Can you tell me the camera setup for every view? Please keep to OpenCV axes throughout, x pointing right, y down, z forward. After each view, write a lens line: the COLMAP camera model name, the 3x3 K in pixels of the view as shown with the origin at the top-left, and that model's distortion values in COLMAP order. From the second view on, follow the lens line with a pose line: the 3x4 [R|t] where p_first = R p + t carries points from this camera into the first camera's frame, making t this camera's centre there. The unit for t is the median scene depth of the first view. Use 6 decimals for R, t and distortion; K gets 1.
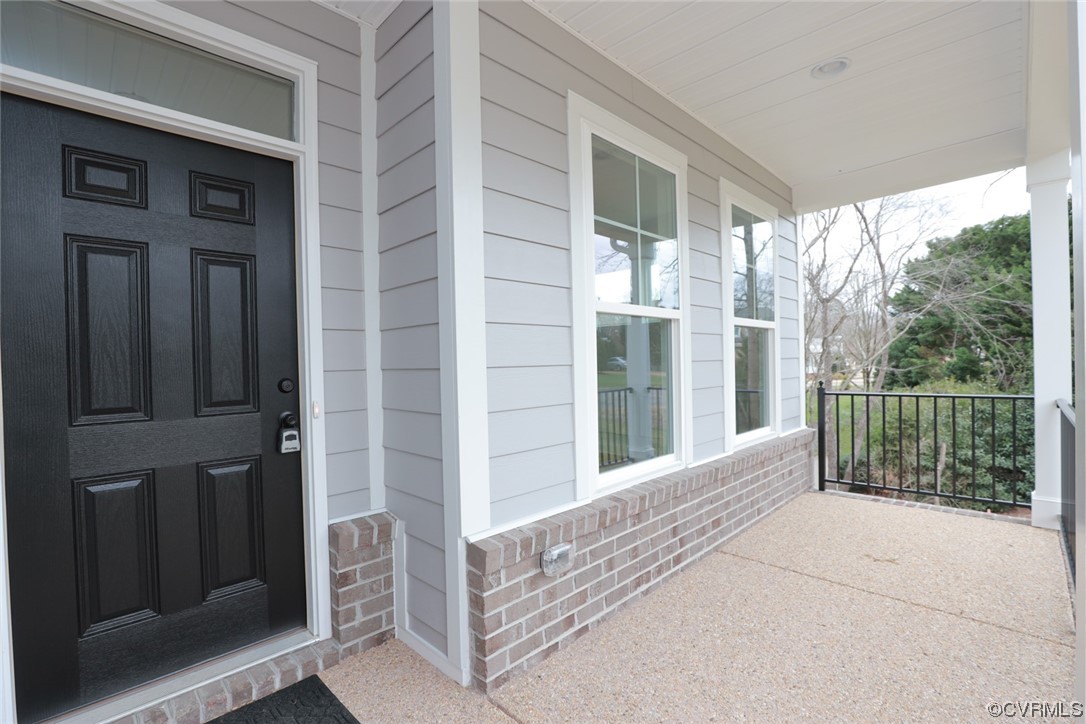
lens RADIAL K [[502.5, 0, 543.0], [0, 502.5, 361.5], [0, 0, 1]] dist [-0.017633, 0.000076]
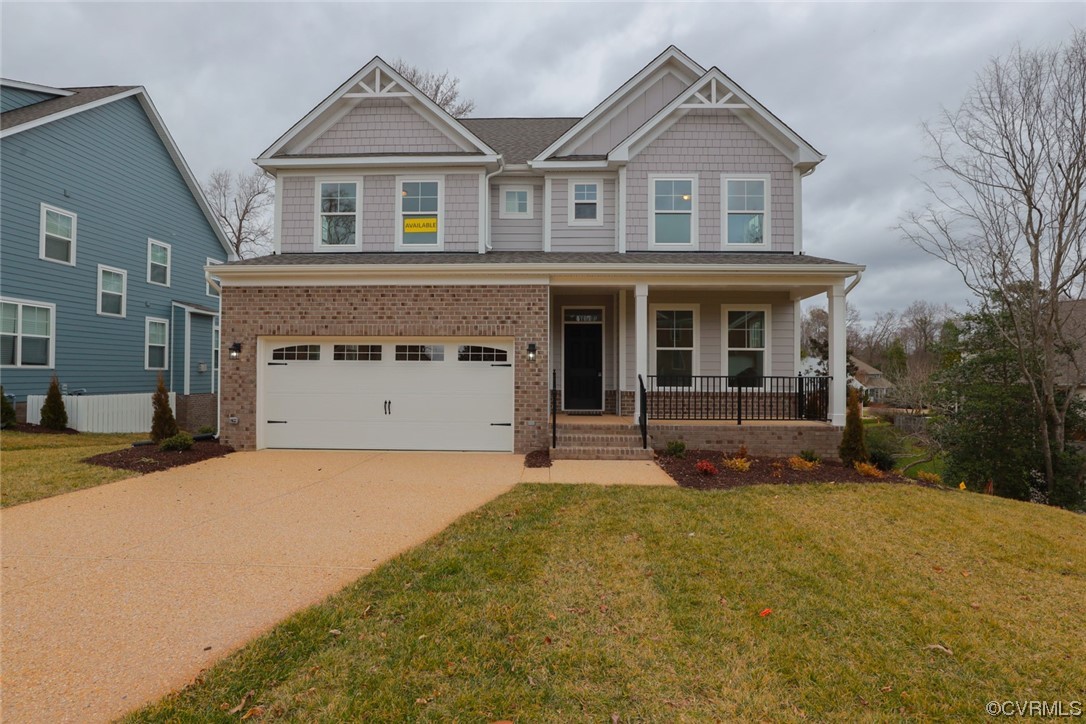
lens RADIAL K [[502.5, 0, 542.2], [0, 502.5, 363.1], [0, 0, 1]] dist [-0.017633, 0.000076]
pose [[0.684048, 0.007373, -0.729399, 3.152687], [-0.016120, 0.999858, -0.005010, 0.069046], [0.729259, 0.015185, 0.684070, -3.327189]]
